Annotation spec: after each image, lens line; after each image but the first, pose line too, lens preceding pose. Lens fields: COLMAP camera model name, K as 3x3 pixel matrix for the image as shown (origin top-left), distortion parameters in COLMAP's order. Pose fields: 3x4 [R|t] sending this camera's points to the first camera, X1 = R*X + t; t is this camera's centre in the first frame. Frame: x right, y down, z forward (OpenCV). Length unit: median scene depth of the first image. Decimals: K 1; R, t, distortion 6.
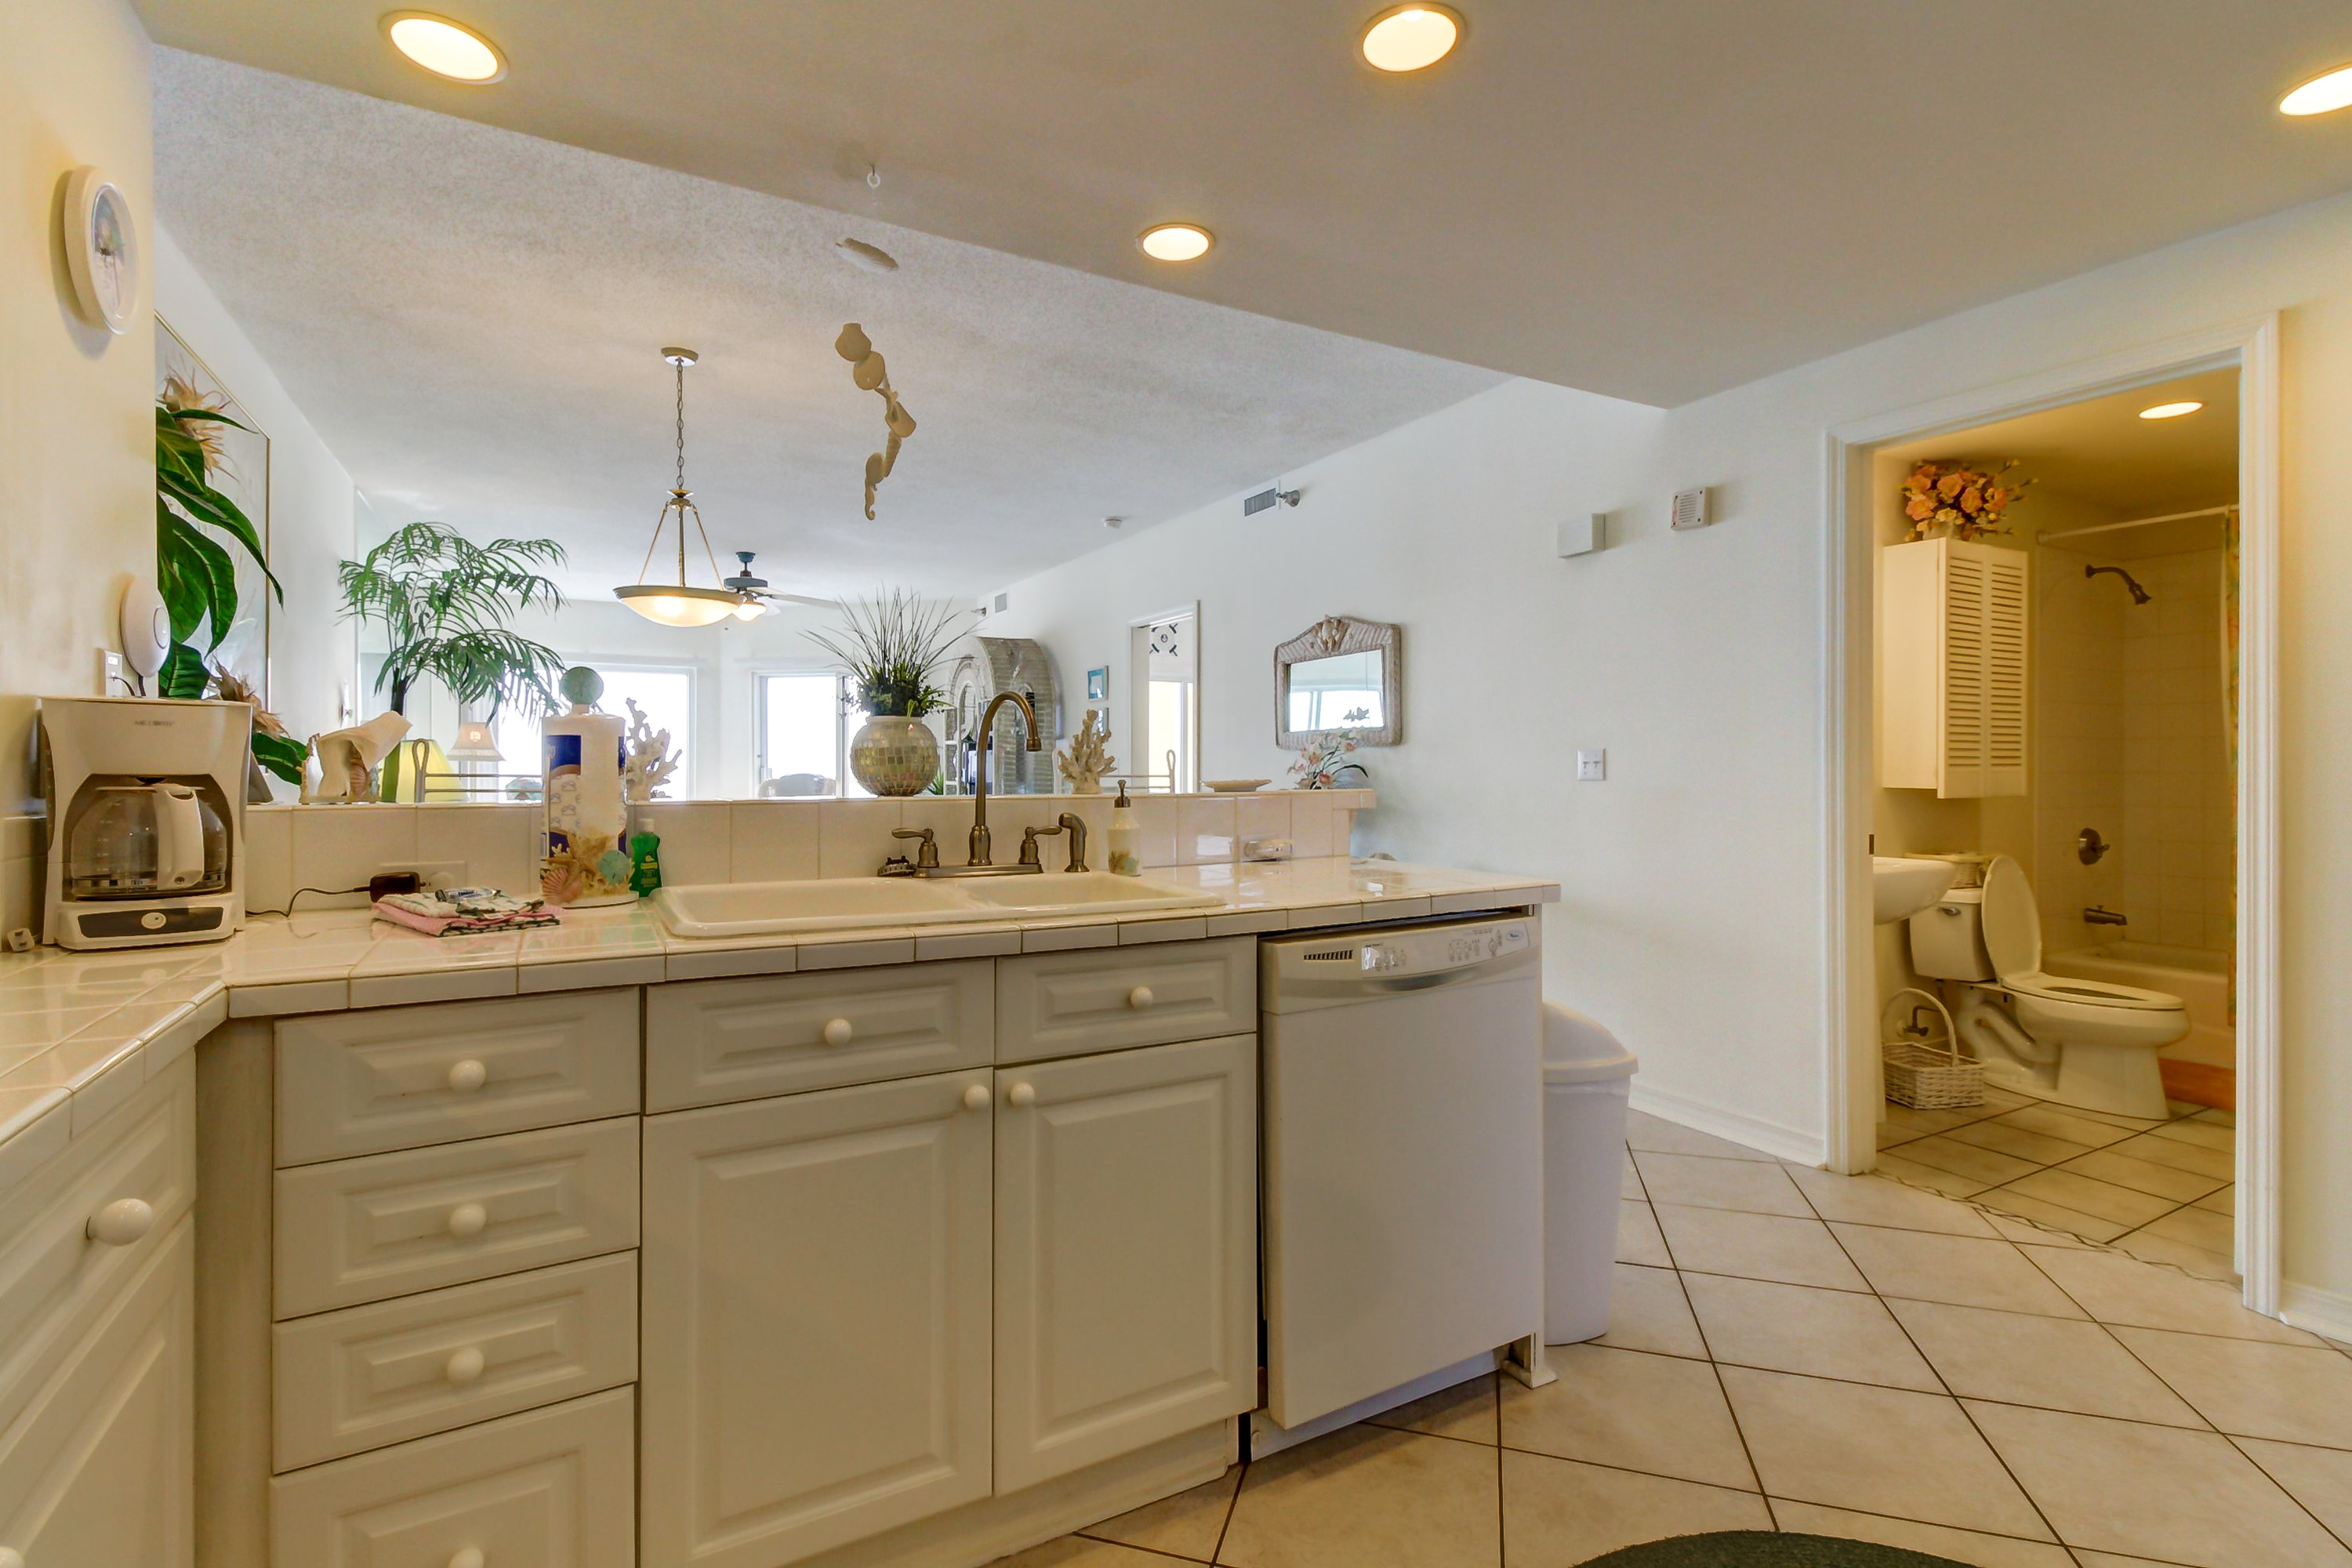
lens RADIAL K [[1086.2, 0, 1168.8], [0, 1086.2, 757.1], [0, 0, 1]] dist [0.010221, -0.000833]
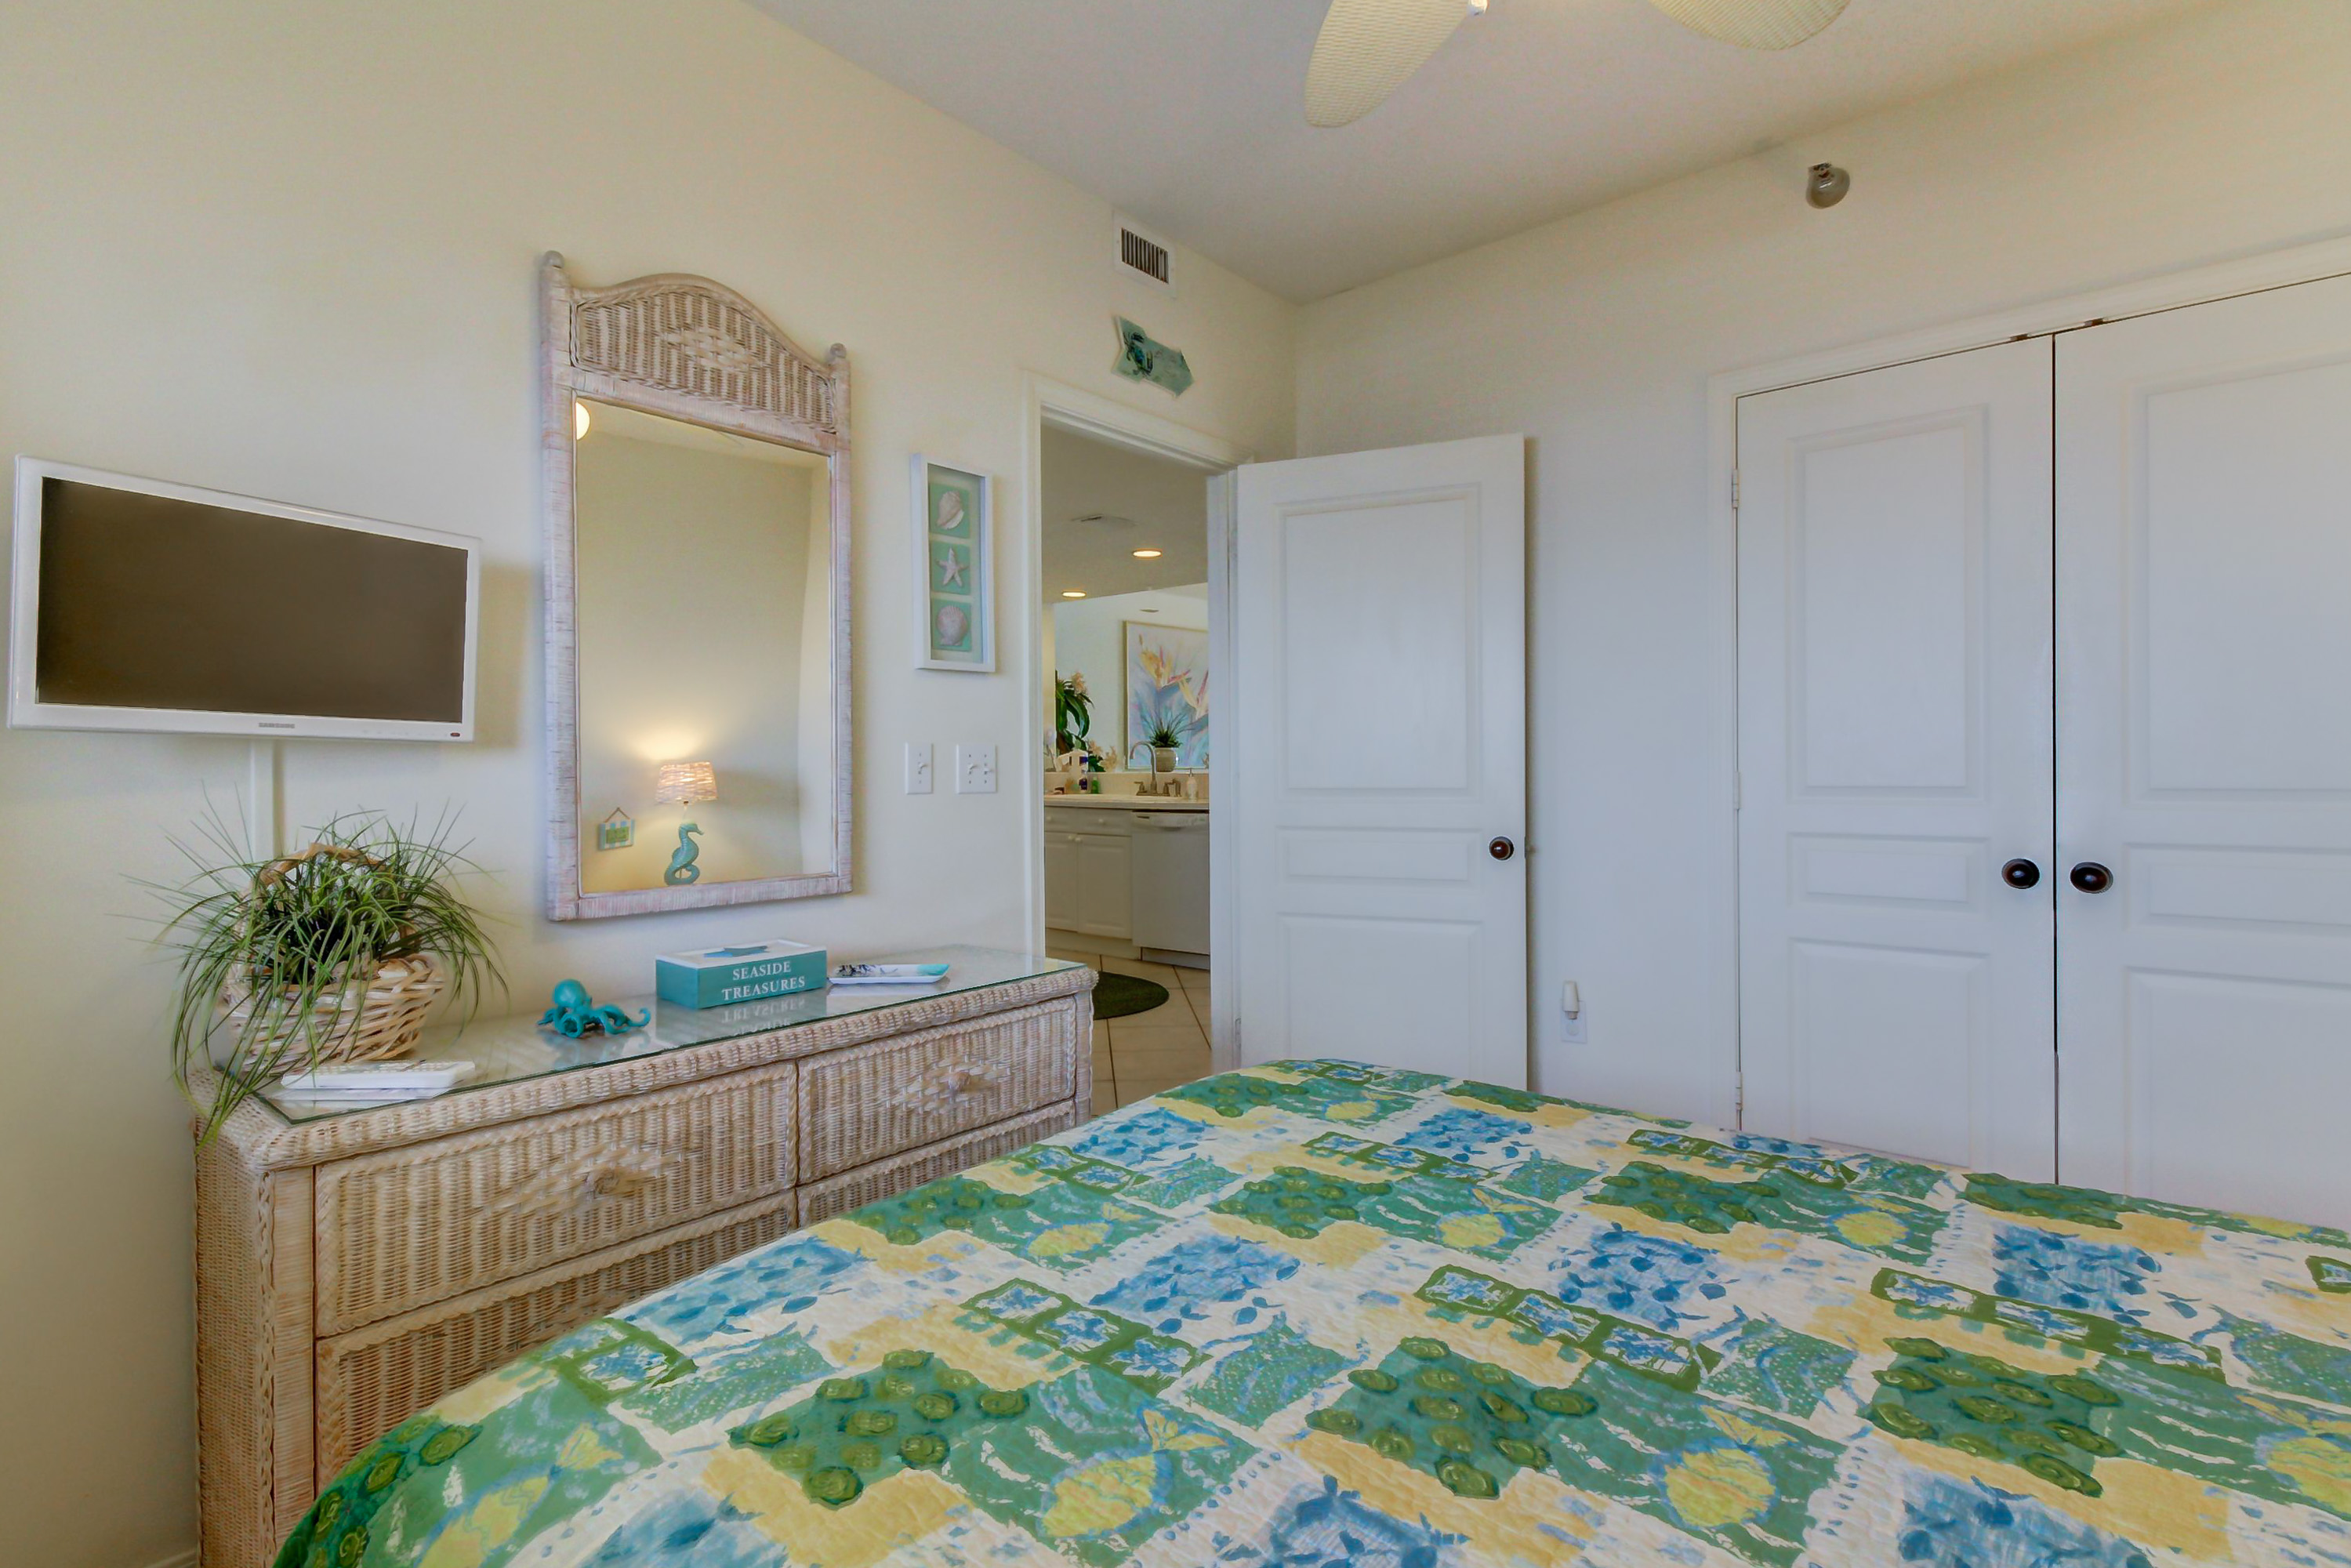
lens RADIAL K [[1112.2, 0, 1187.2], [0, 1112.2, 710.6], [0, 0, 1]] dist [0.011092, -0.001011]
pose [[0.370059, -0.048741, -0.927729, 2.124433], [0.013238, 0.998798, -0.047195, 0.007841], [0.928914, 0.005184, 0.370259, -0.111860]]
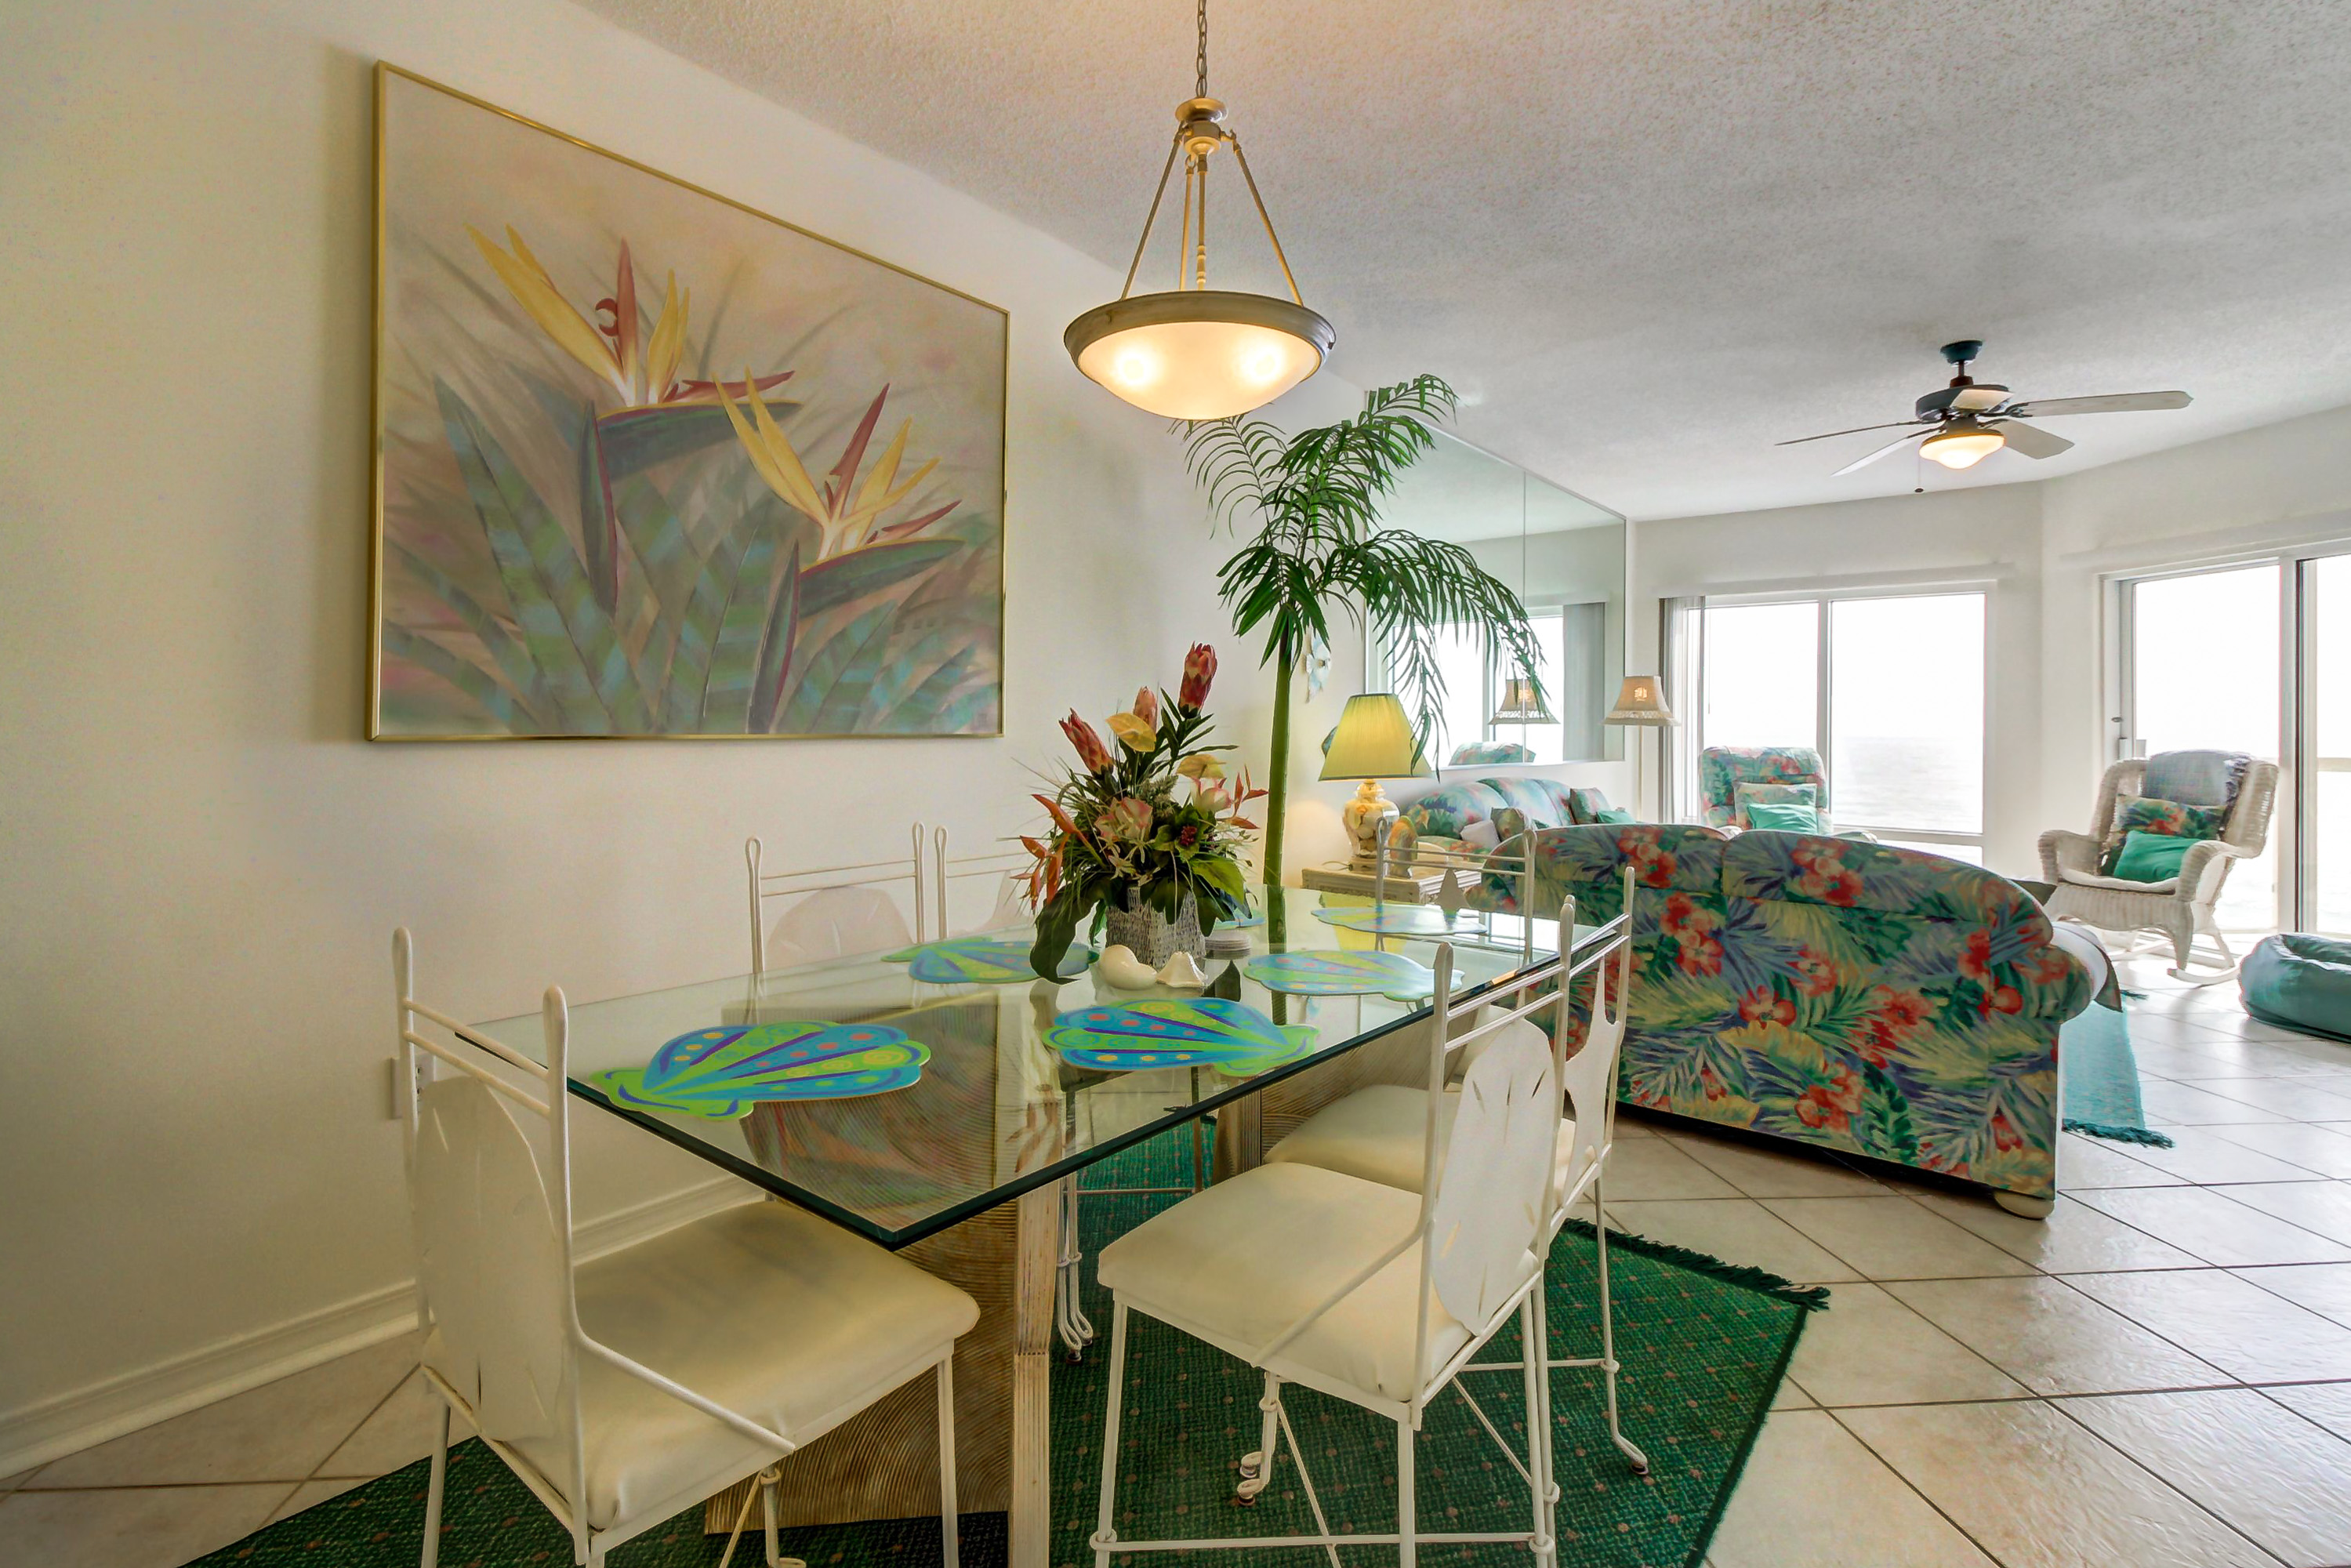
lens RADIAL K [[1112.2, 0, 1187.2], [0, 1112.2, 710.6], [0, 0, 1]] dist [0.011092, -0.001011]
pose [[0.391119, -0.009421, -0.920292, -0.066332], [-0.003681, 0.999924, -0.011801, 0.011171], [0.920333, 0.008003, 0.391054, 1.112889]]
